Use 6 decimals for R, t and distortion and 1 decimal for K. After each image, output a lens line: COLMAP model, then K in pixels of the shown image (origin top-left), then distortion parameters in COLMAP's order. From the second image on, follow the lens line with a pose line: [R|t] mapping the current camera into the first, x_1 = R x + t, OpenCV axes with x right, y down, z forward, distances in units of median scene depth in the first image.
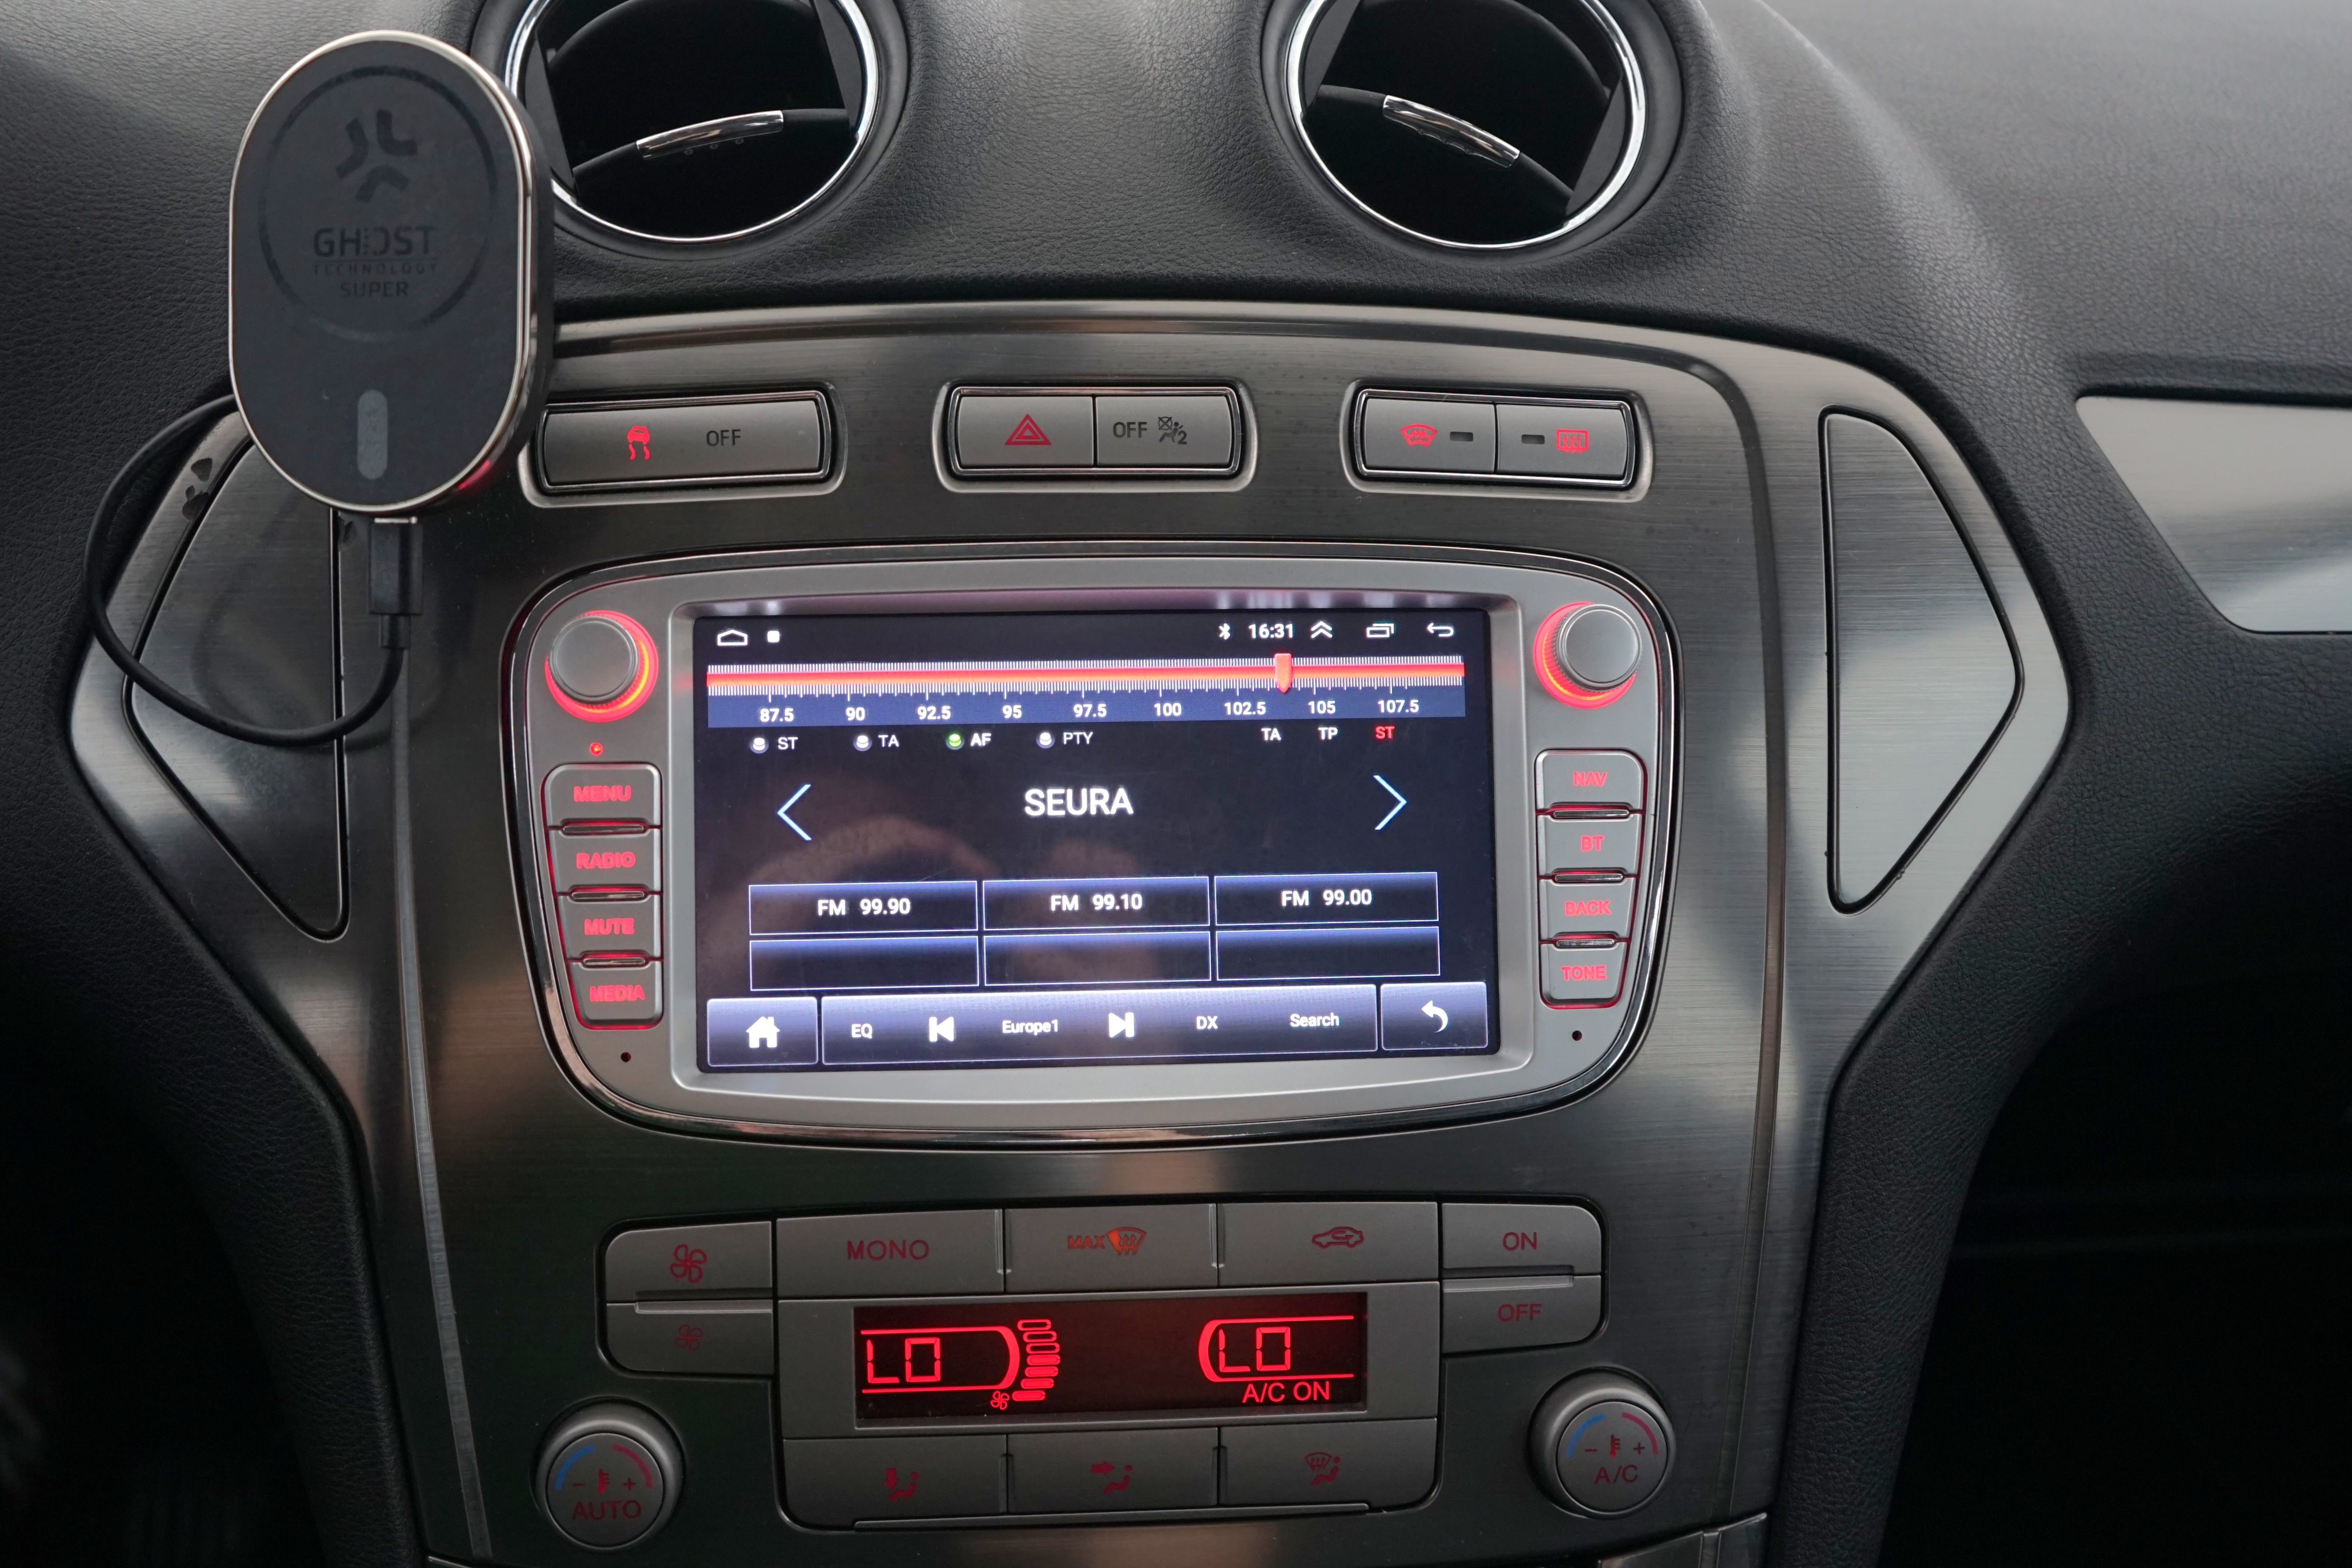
lens RADIAL K [[2138.1, 0, 1050.8], [0, 2138.1, 849.6], [0, 0, 1]] dist [-0.055022, 0.002870]
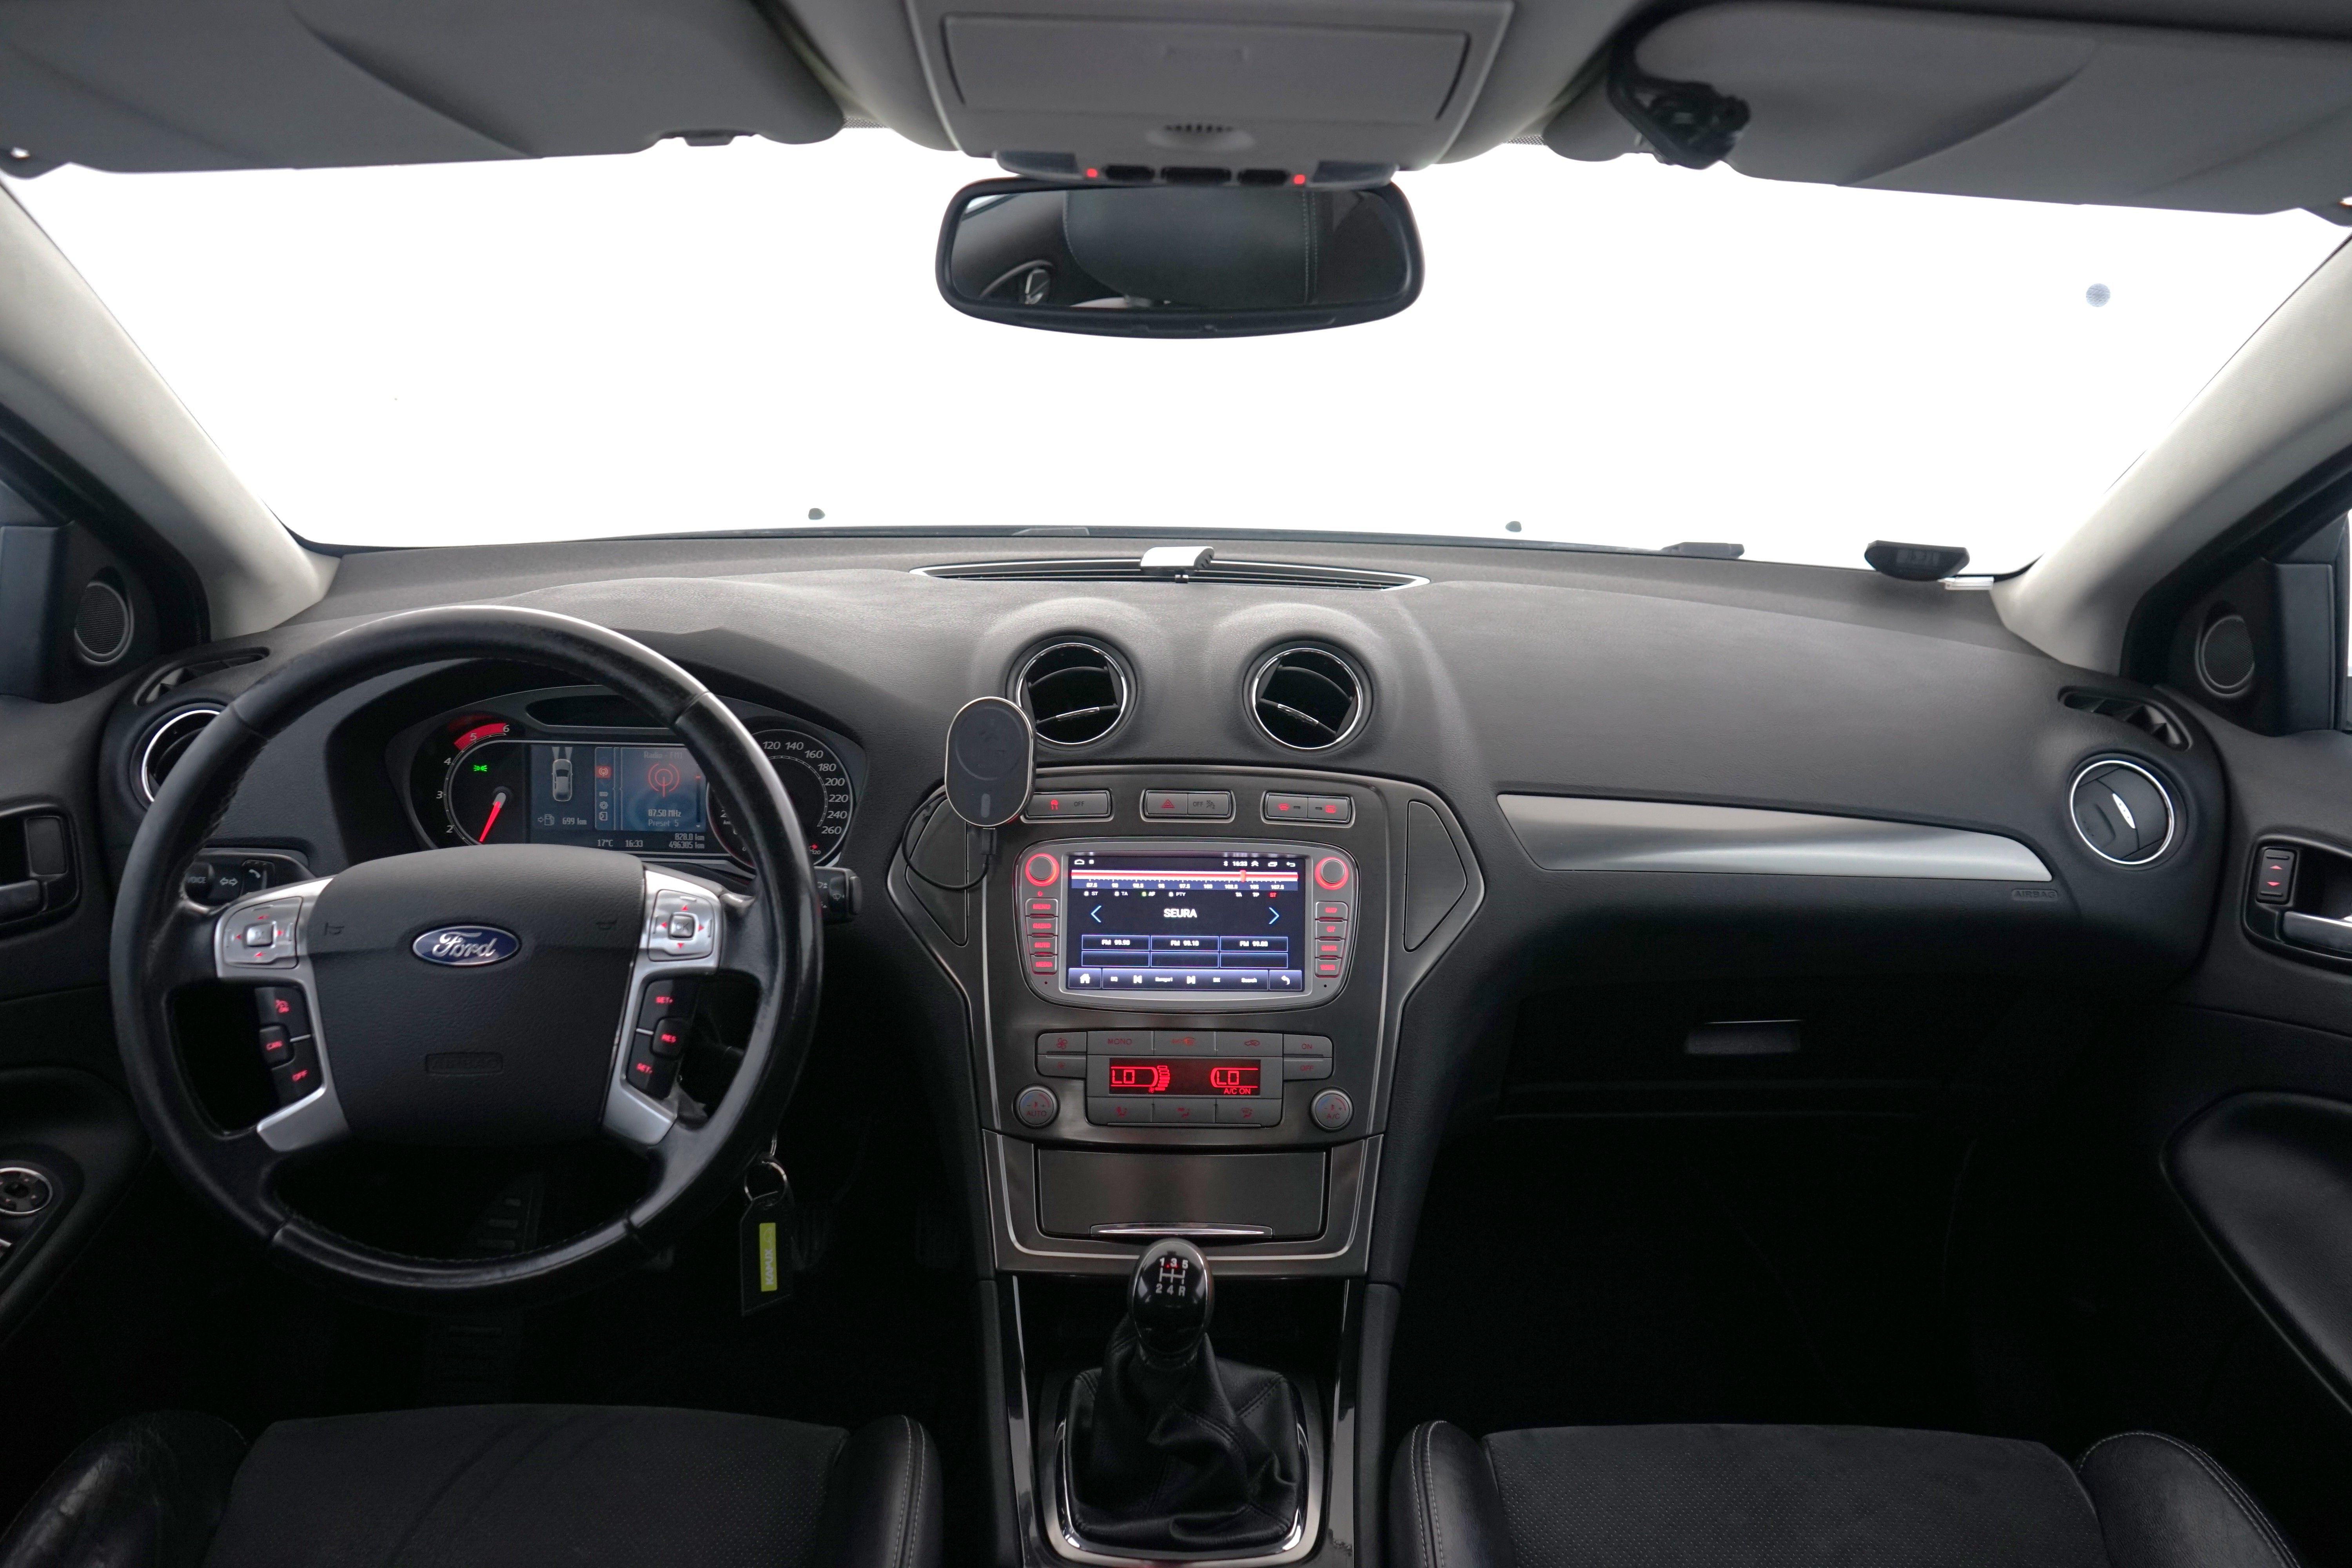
lens RADIAL K [[1872.2, 0, 1161.7], [0, 1872.2, 819.3], [0, 0, 1]] dist [0.018596, -0.008387]
pose [[0.997831, 0.022839, -0.061740, 0.163611], [-0.028355, 0.995538, -0.090000, 0.097743], [0.059409, 0.091556, 0.994026, -1.963199]]
